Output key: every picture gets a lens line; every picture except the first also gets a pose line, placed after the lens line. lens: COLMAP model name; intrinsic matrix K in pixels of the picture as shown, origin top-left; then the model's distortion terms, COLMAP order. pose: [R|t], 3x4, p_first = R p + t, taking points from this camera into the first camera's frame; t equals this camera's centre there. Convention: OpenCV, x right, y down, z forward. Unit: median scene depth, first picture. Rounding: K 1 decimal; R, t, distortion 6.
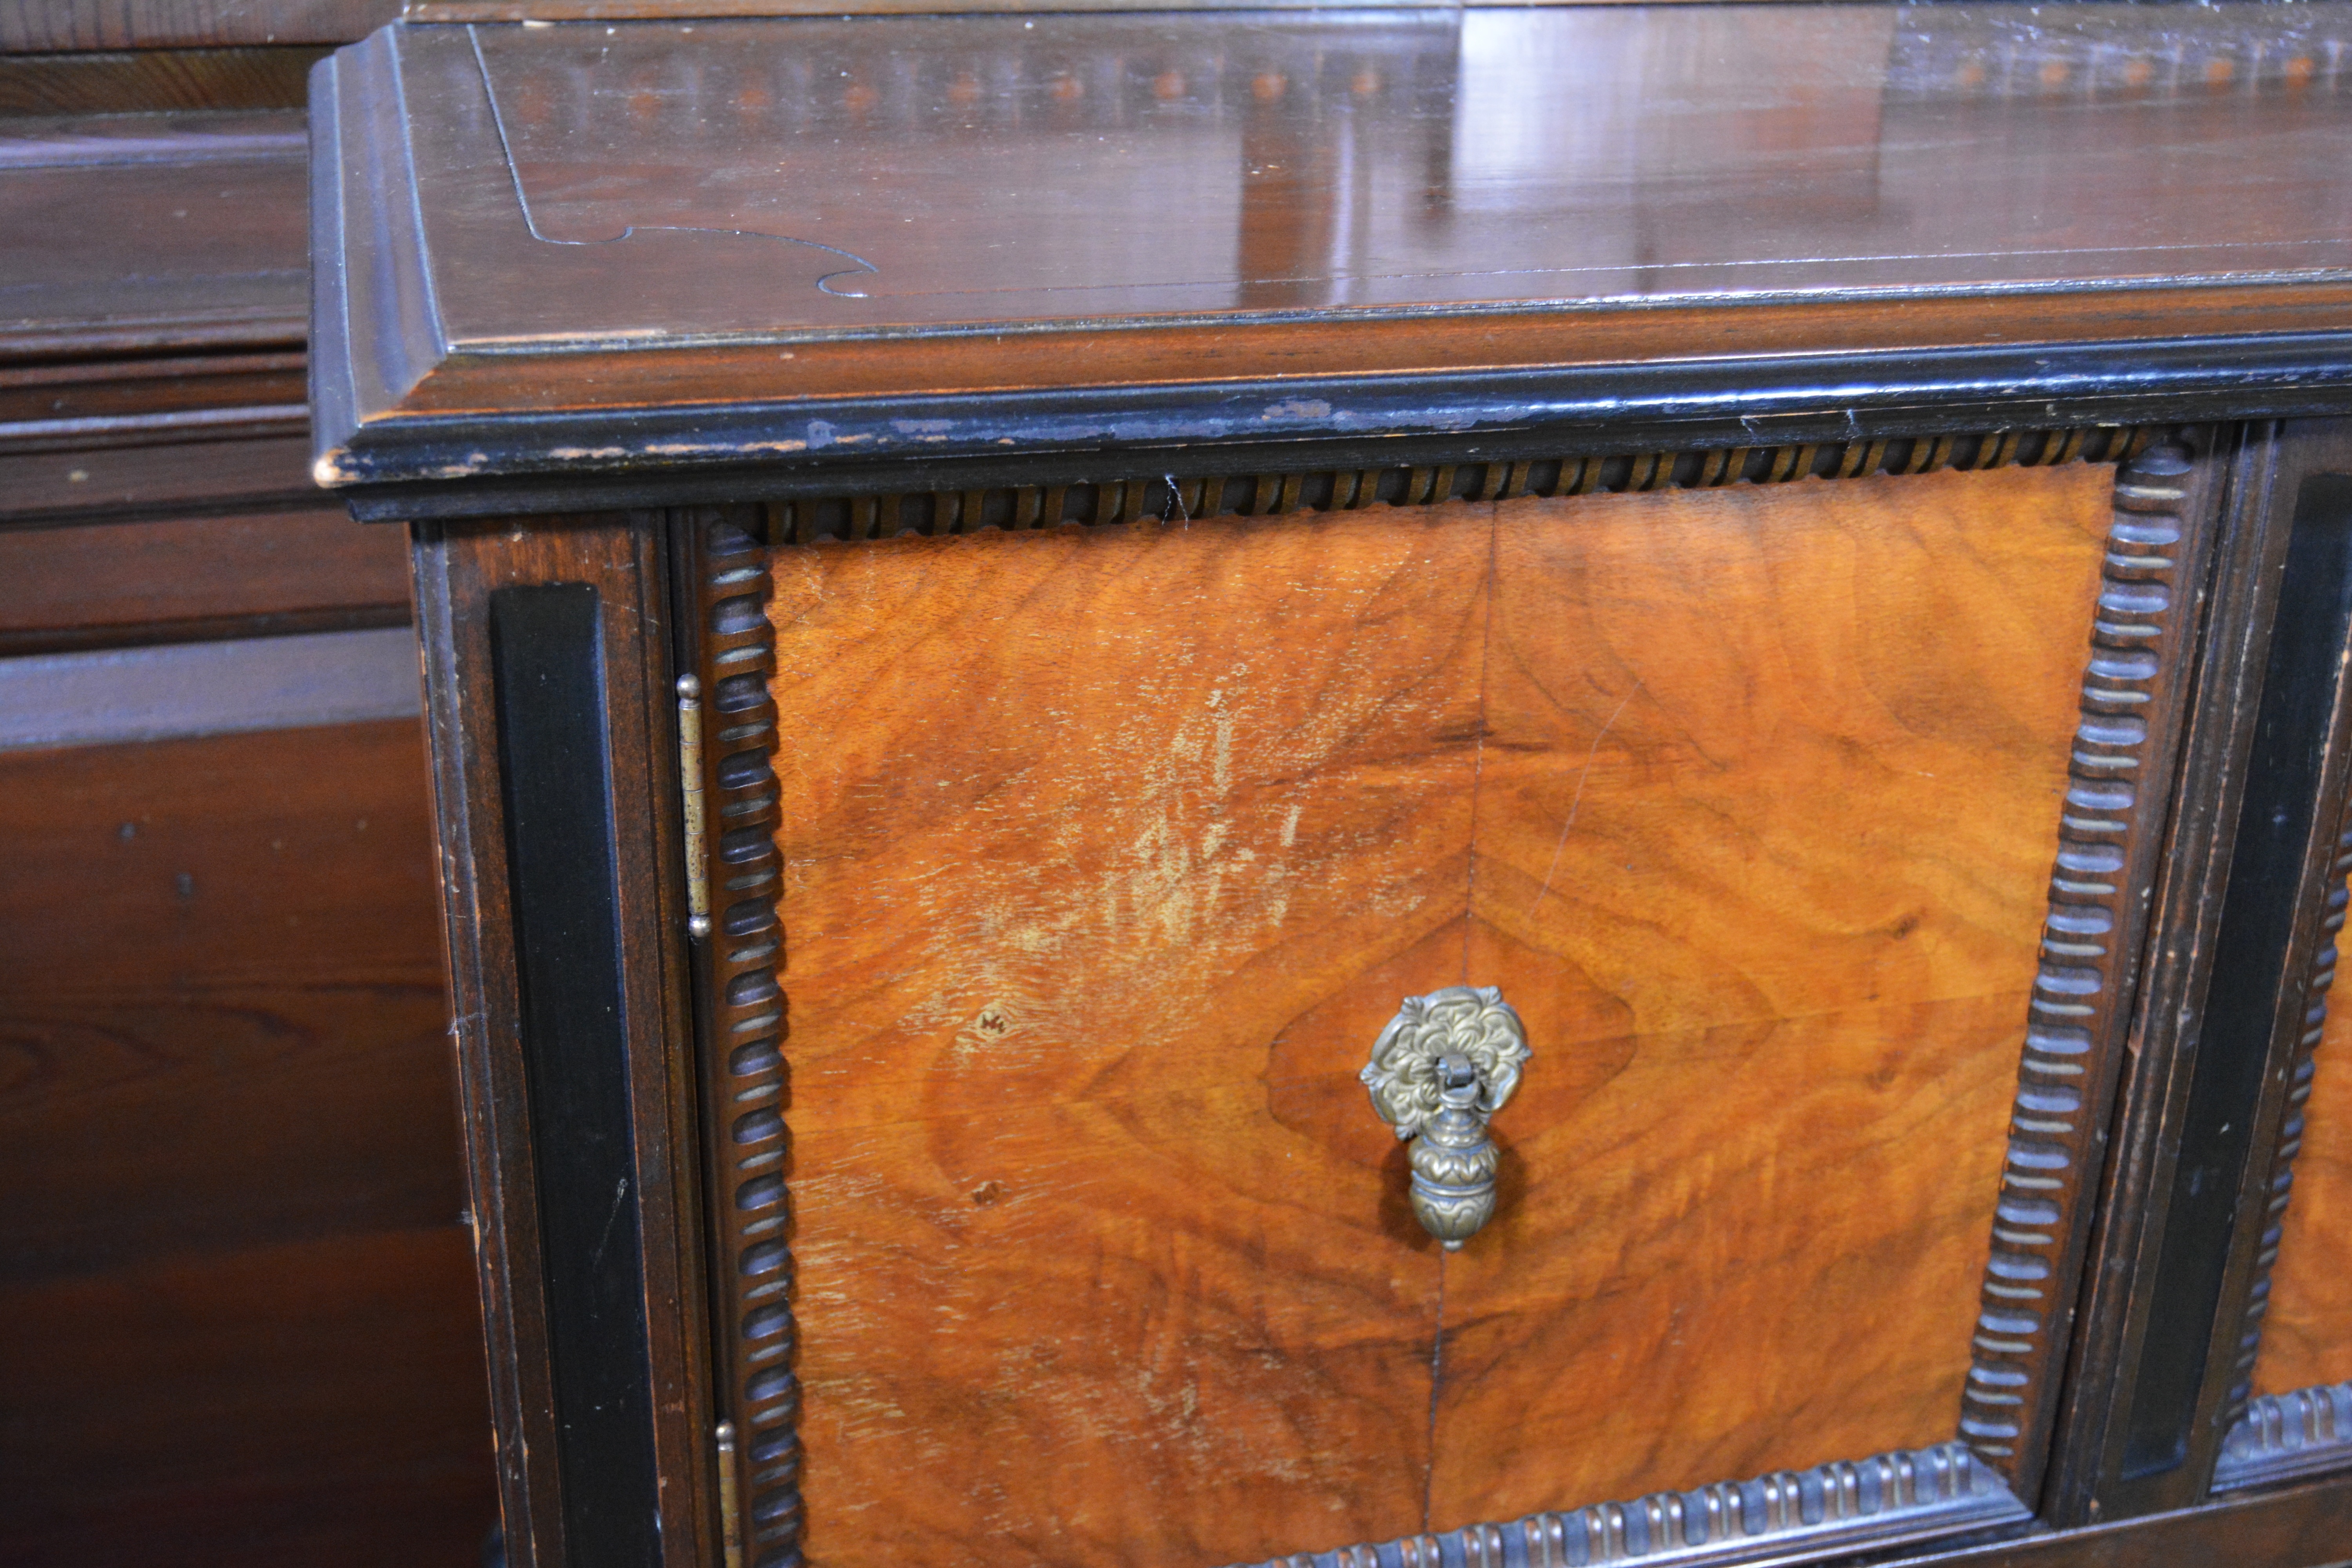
lens RADIAL K [[2894.1, 0, 1194.4], [0, 2894.1, 805.3], [0, 0, 1]] dist [-0.047195, 0.000000]
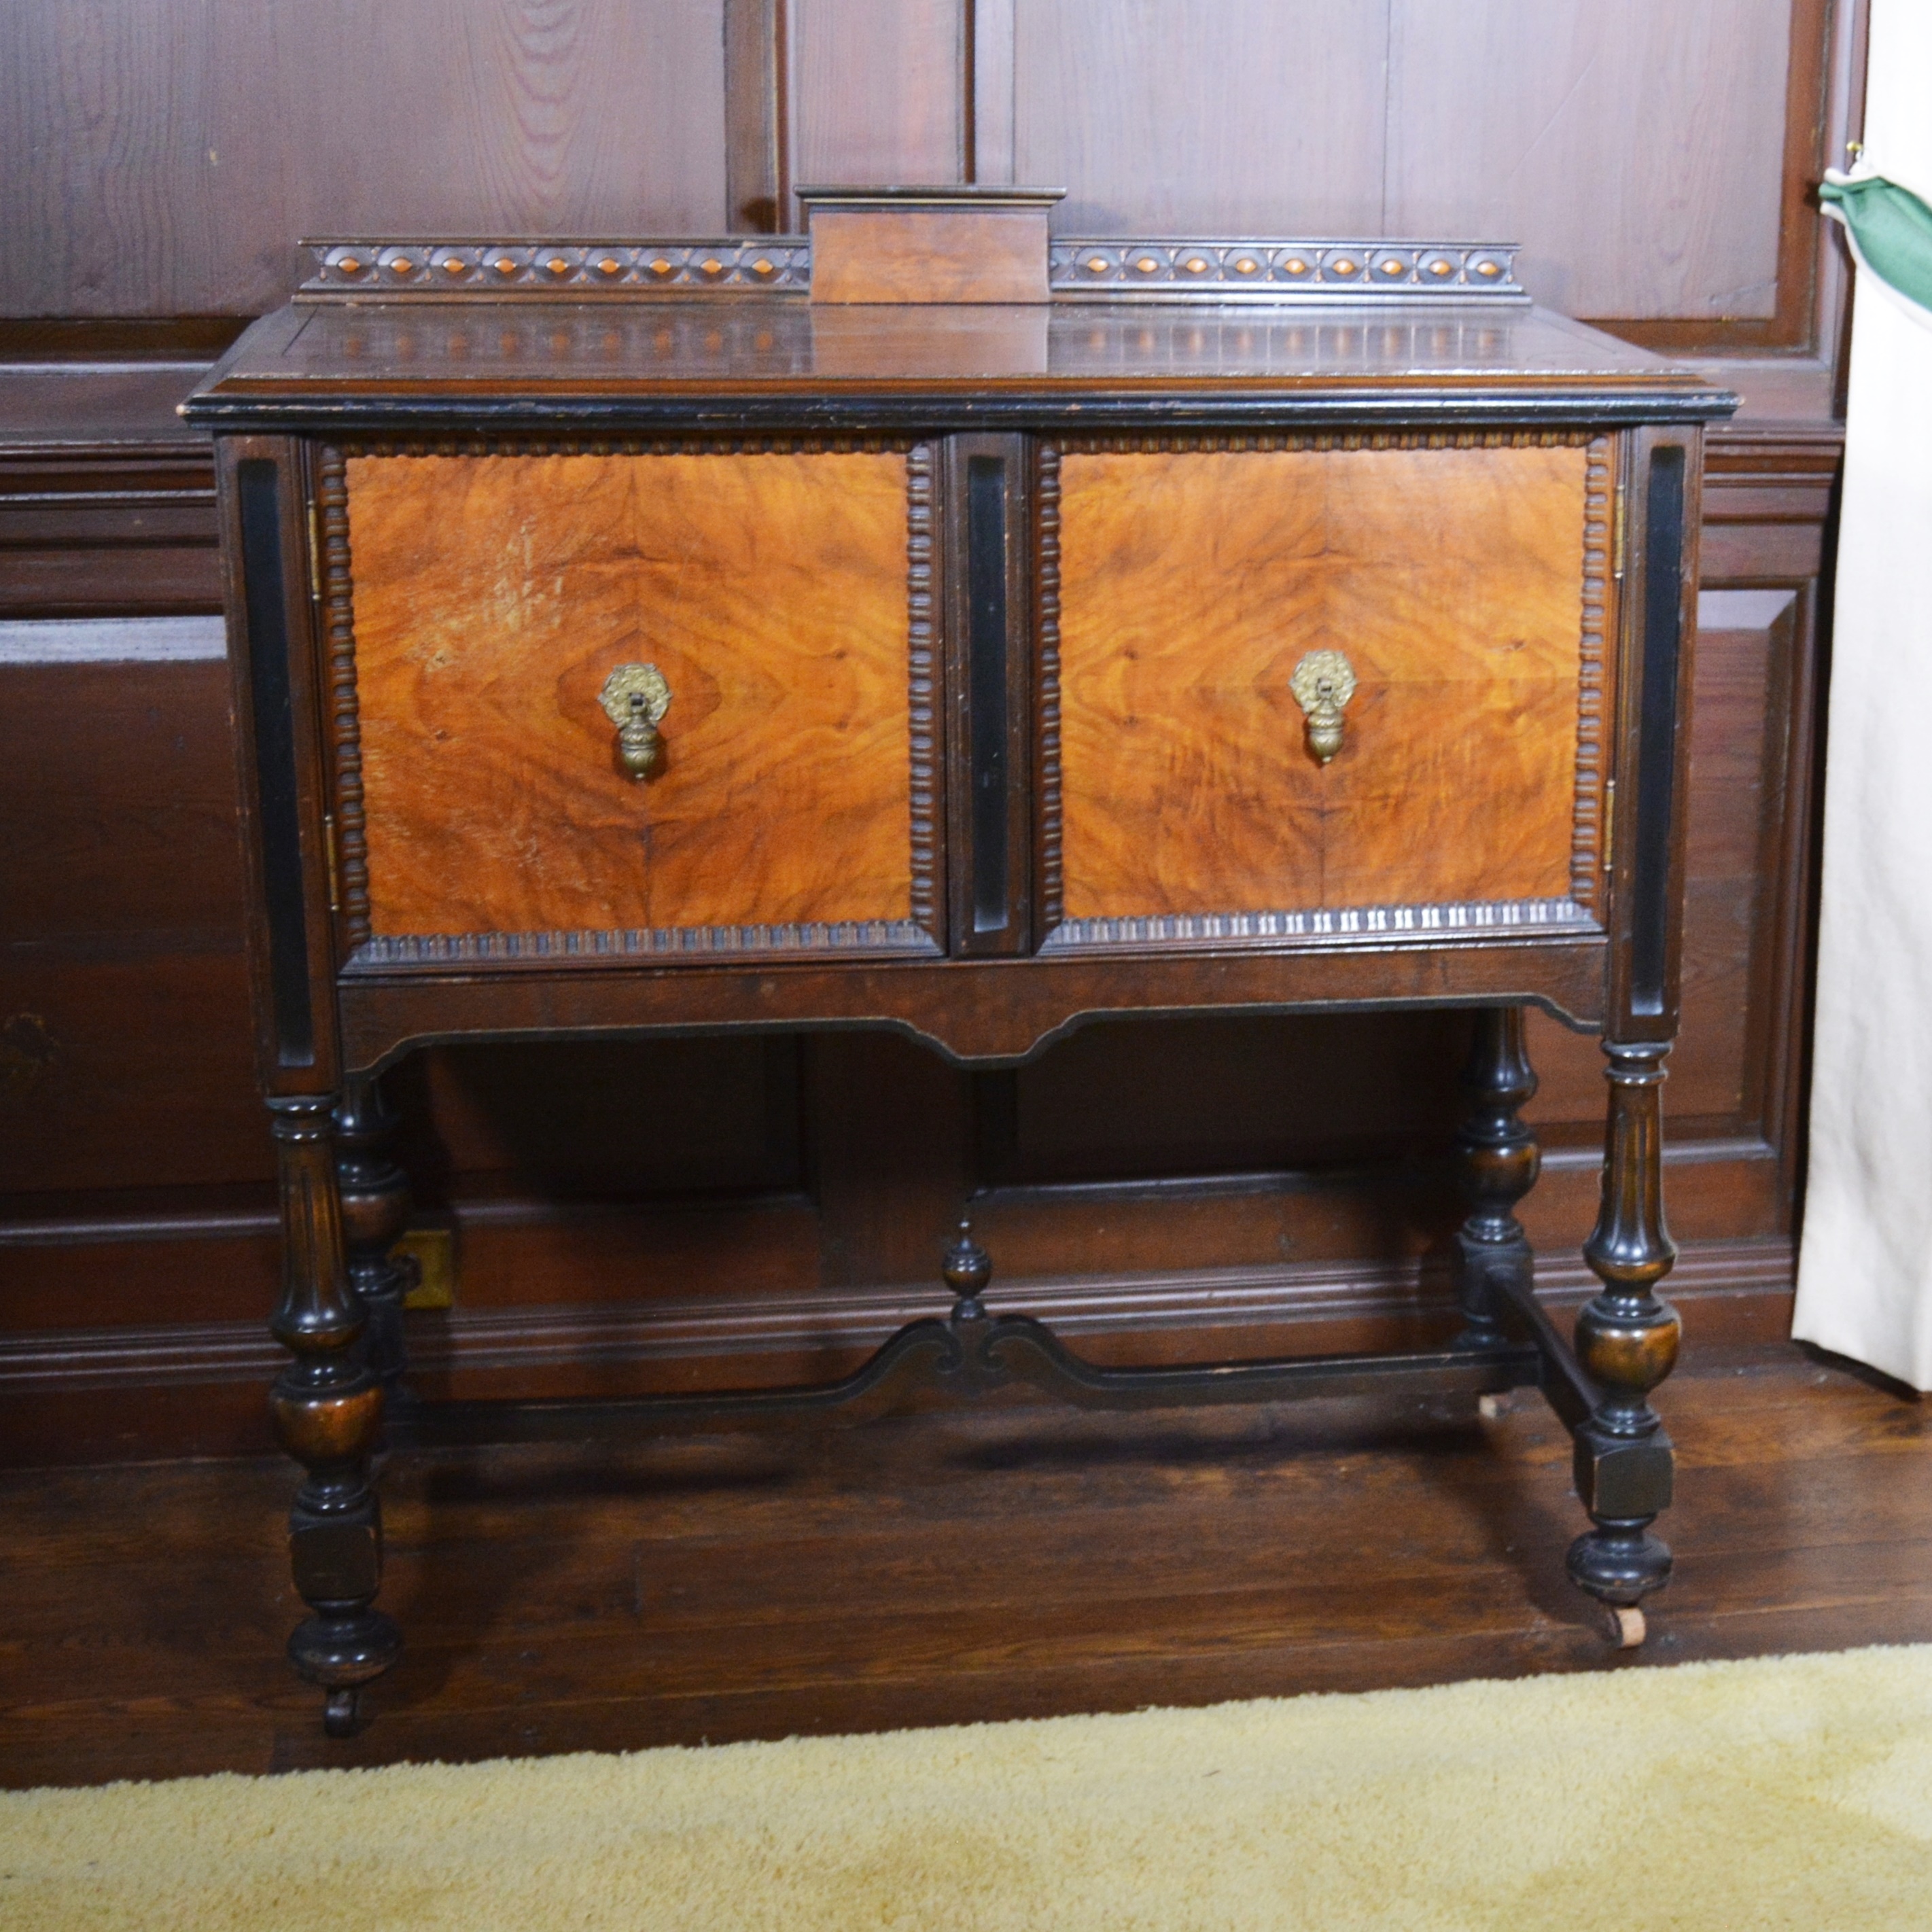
lens RADIAL K [[3465.3, 0, 1329.9], [0, 3465.3, 993.8], [0, 0, 1]] dist [-0.090648, 0.000000]
pose [[0.996741, 0.022641, -0.077423, 0.907519], [-0.032147, 0.991783, -0.123824, 0.683269], [0.073984, 0.125909, 0.989279, -1.815848]]
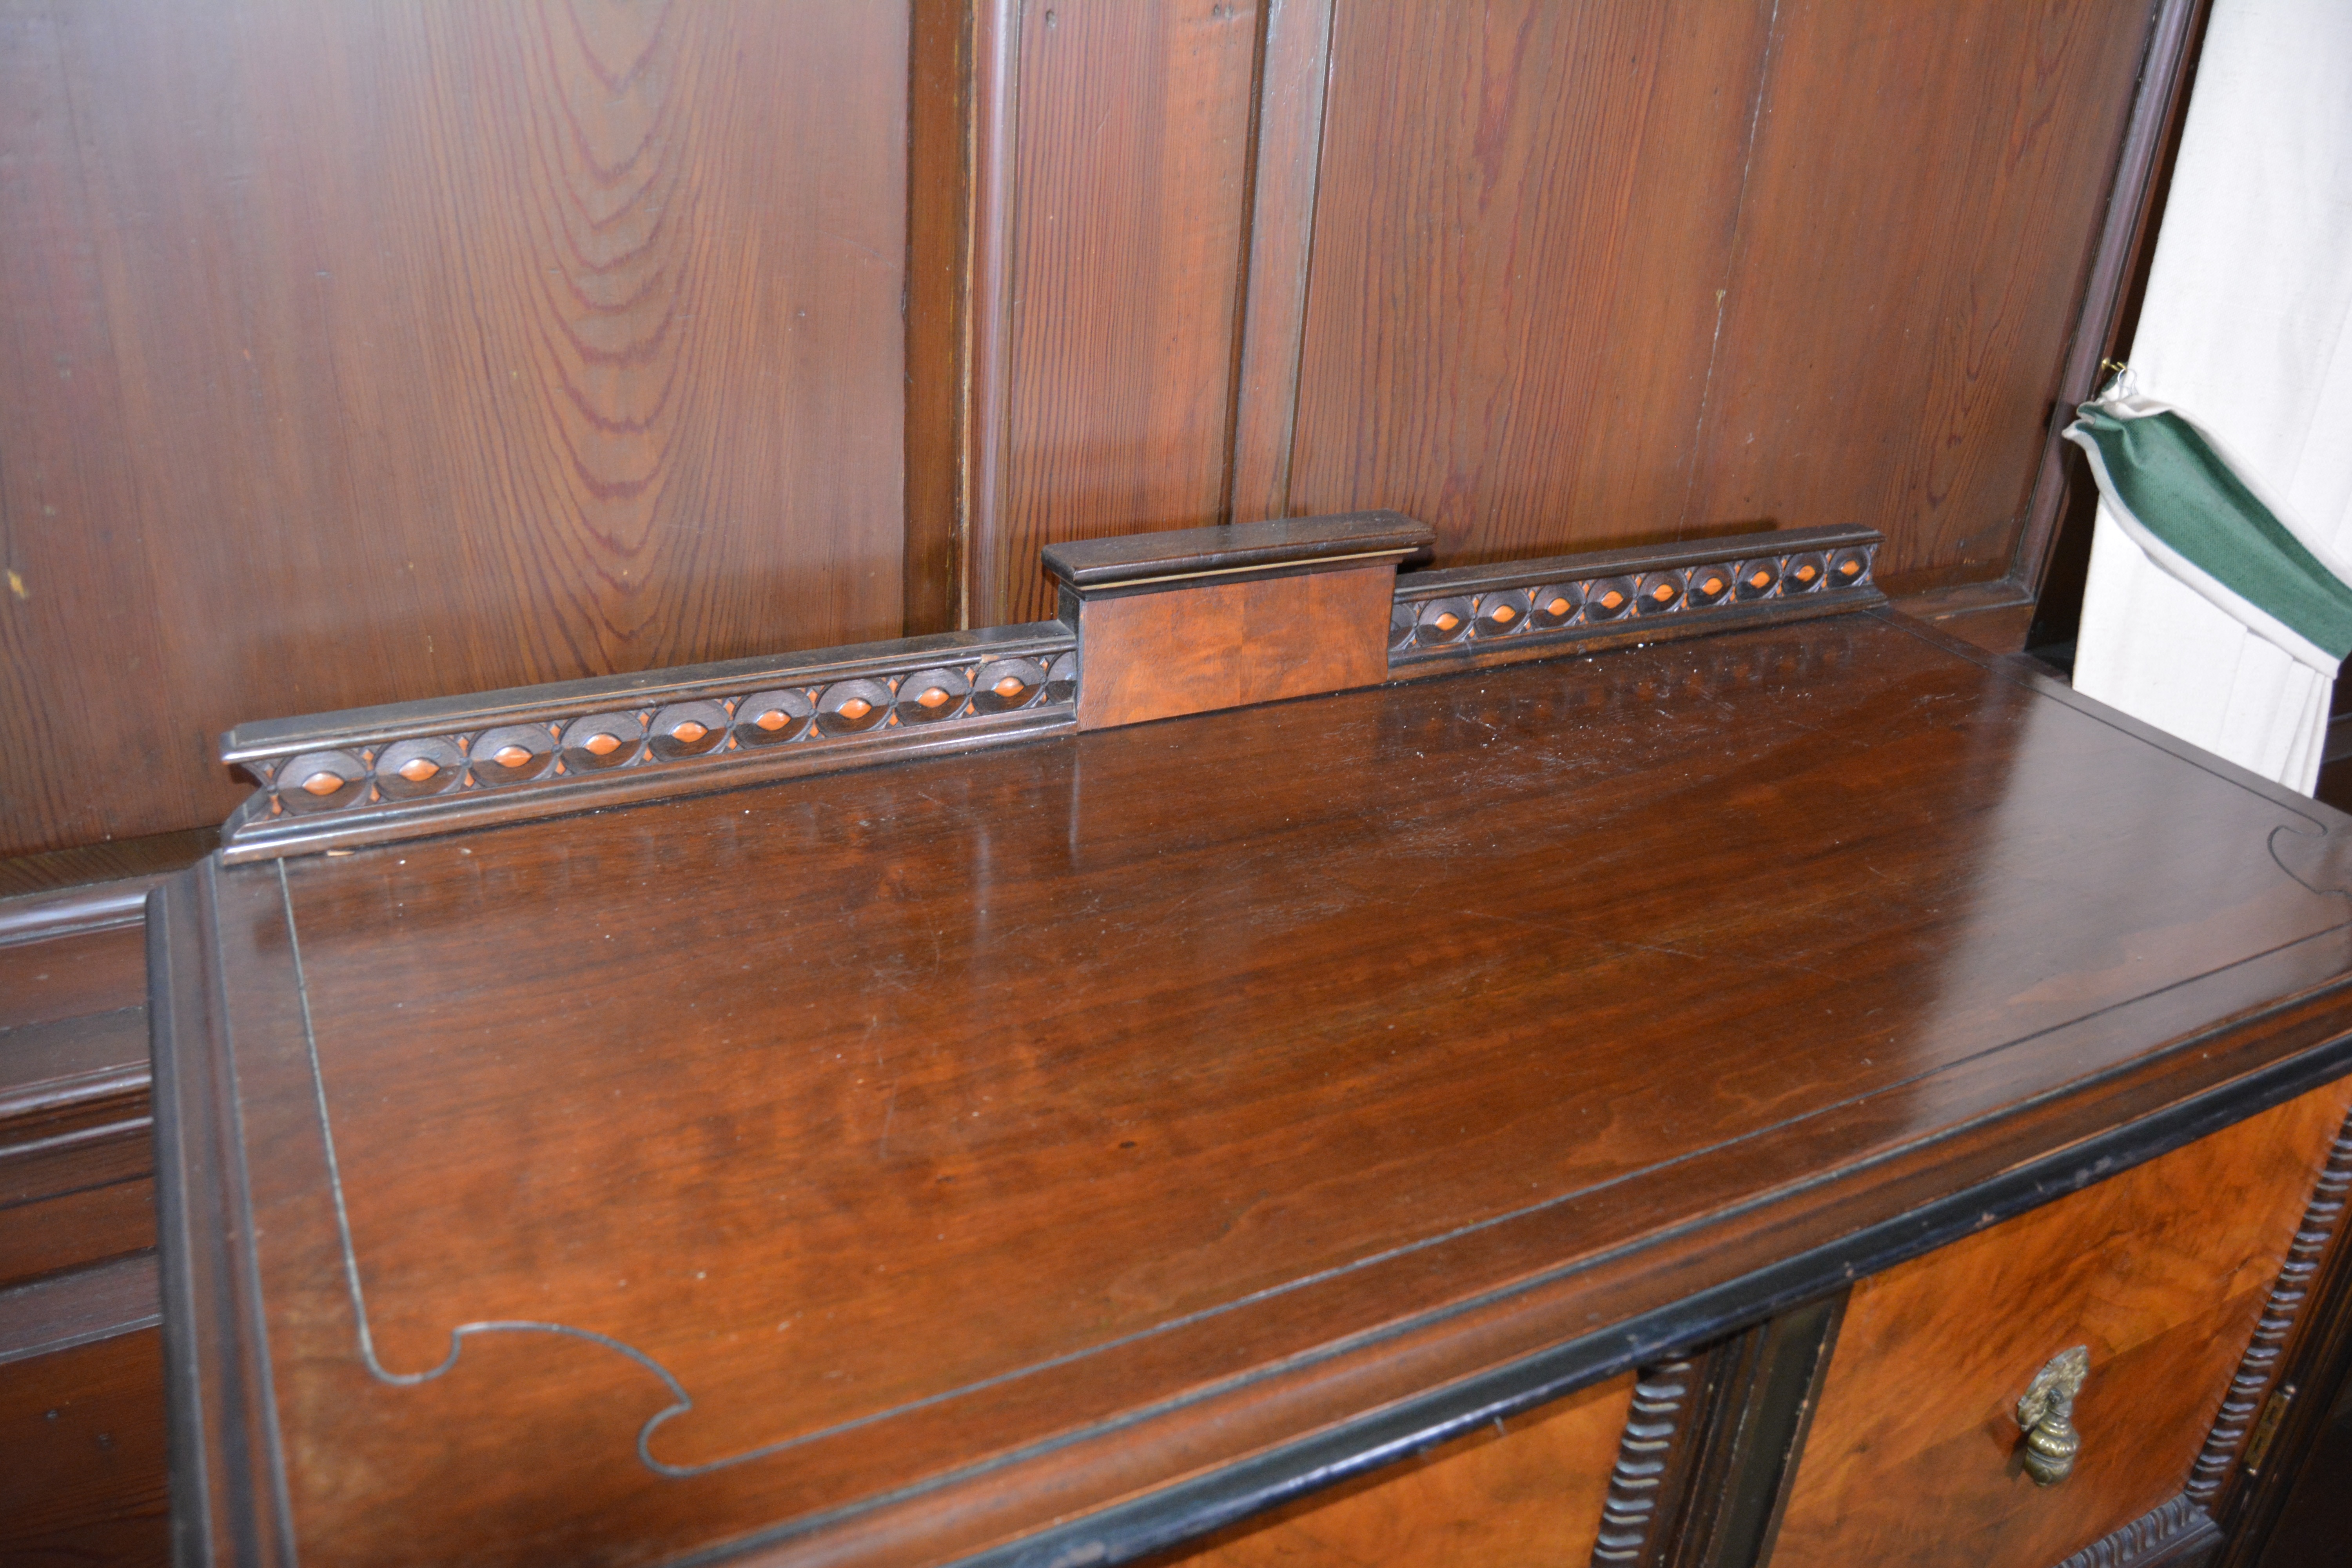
lens RADIAL K [[1840.6, 0, 1176.8], [0, 1840.6, 797.3], [0, 0, 1]] dist [-0.090580, 0.022689]
pose [[0.977439, -0.061366, 0.202109, -0.045663], [0.051901, 0.997308, 0.051805, -0.398456], [-0.204743, -0.040147, 0.977992, 0.236106]]
